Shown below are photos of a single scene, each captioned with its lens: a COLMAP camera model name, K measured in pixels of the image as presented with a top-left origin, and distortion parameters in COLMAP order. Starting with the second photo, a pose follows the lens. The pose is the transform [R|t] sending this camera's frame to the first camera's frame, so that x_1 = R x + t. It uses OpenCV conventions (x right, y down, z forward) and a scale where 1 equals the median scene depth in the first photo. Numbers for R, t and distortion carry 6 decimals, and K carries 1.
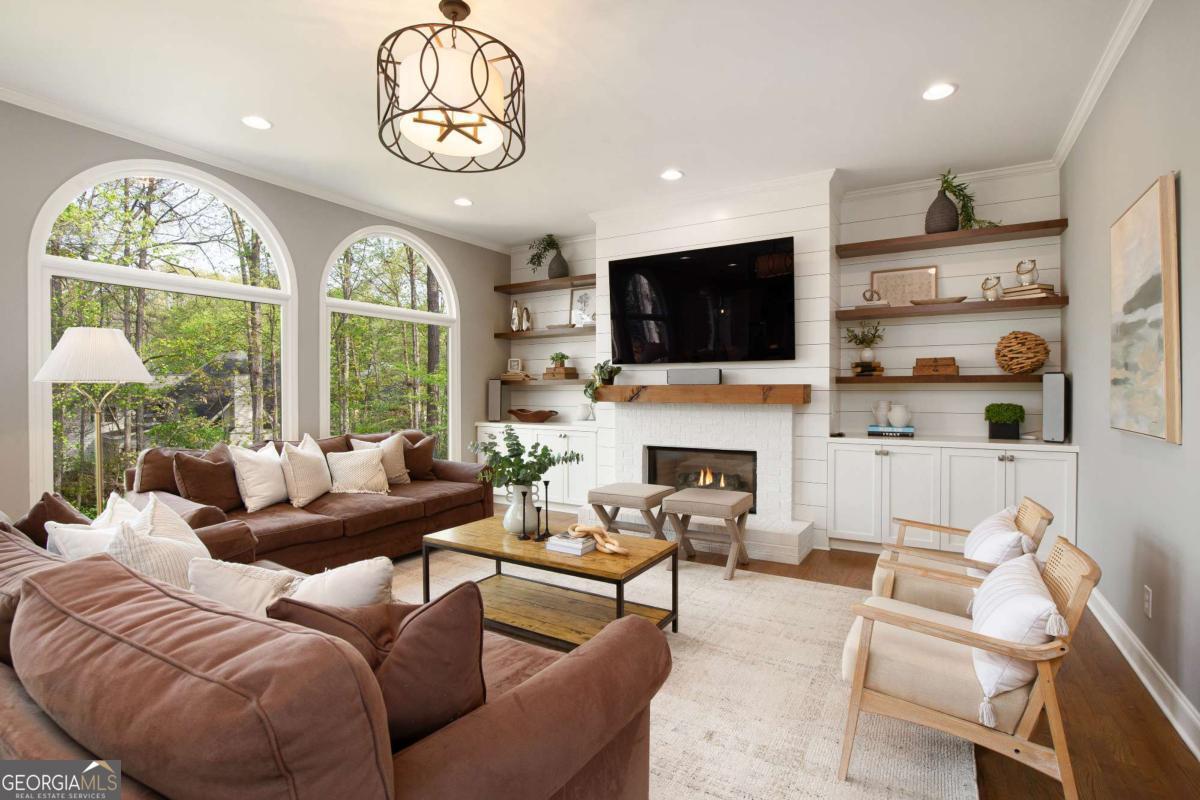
lens RADIAL K [[556.9, 0, 597.4], [0, 556.9, 395.1], [0, 0, 1]] dist [-0.026494, 0.000365]
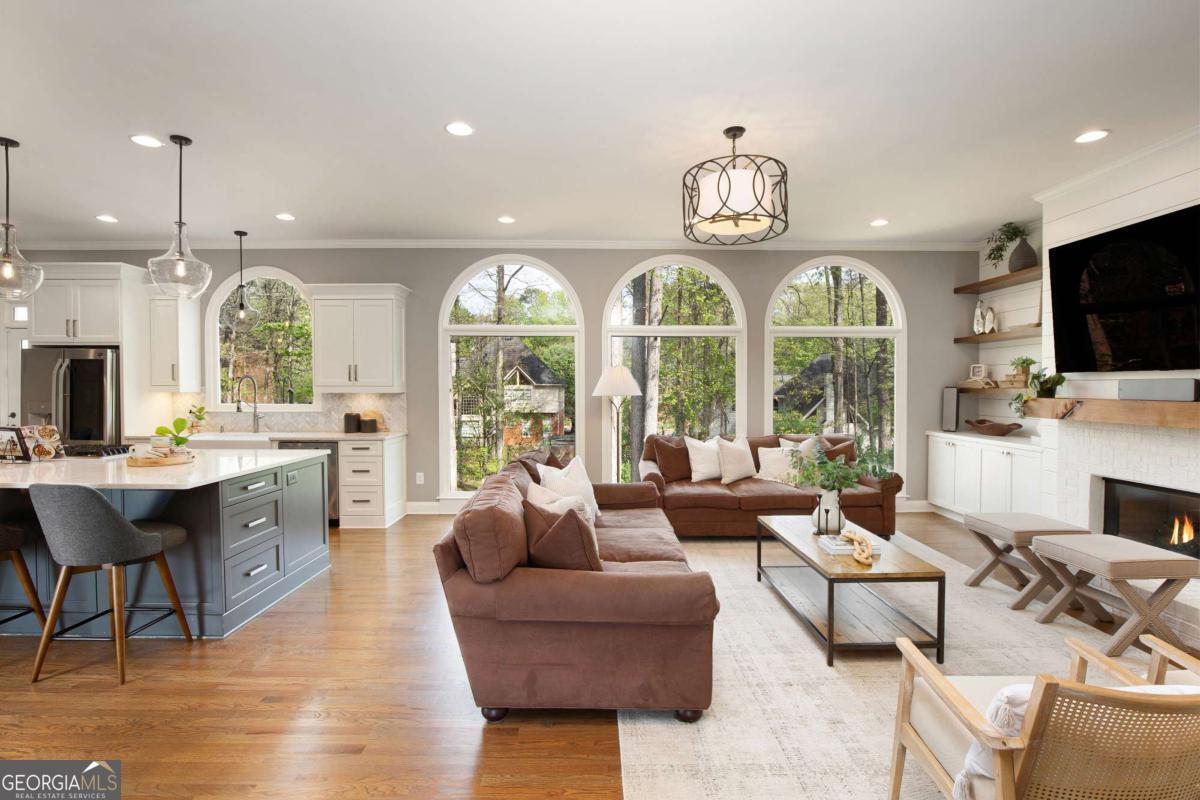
lens RADIAL K [[548.9, 0, 602.5], [0, 548.9, 396.7], [0, 0, 1]] dist [-0.016018, 0.000961]
pose [[0.535277, 0.014077, -0.844559, 0.332175], [-0.002927, 0.999886, 0.014811, -0.027944], [0.844671, -0.005456, 0.535257, -0.003907]]
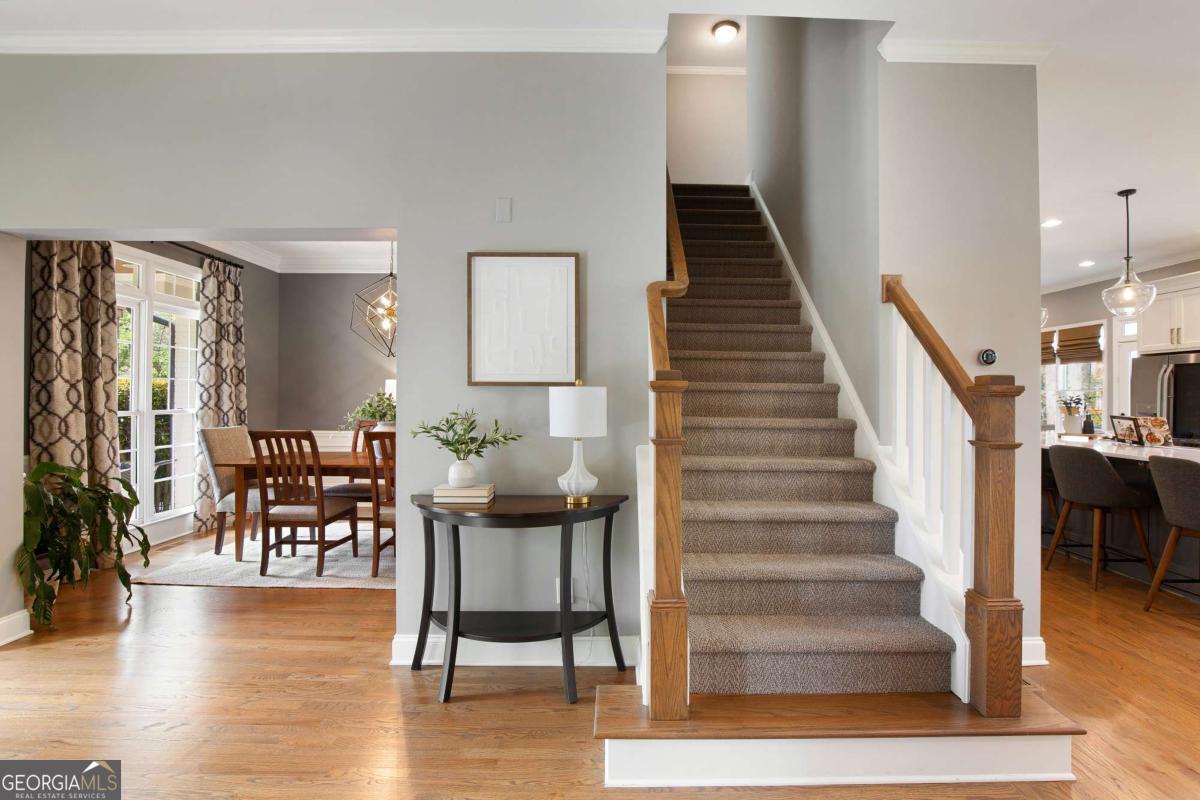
lens RADIAL K [[556.9, 0, 597.4], [0, 556.9, 395.1], [0, 0, 1]] dist [-0.026494, 0.000365]
pose [[-0.850113, -0.012450, -0.526453, 0.491507], [-0.014072, 0.999901, -0.000923, -0.005343], [0.526412, 0.006623, -0.850204, 0.012848]]
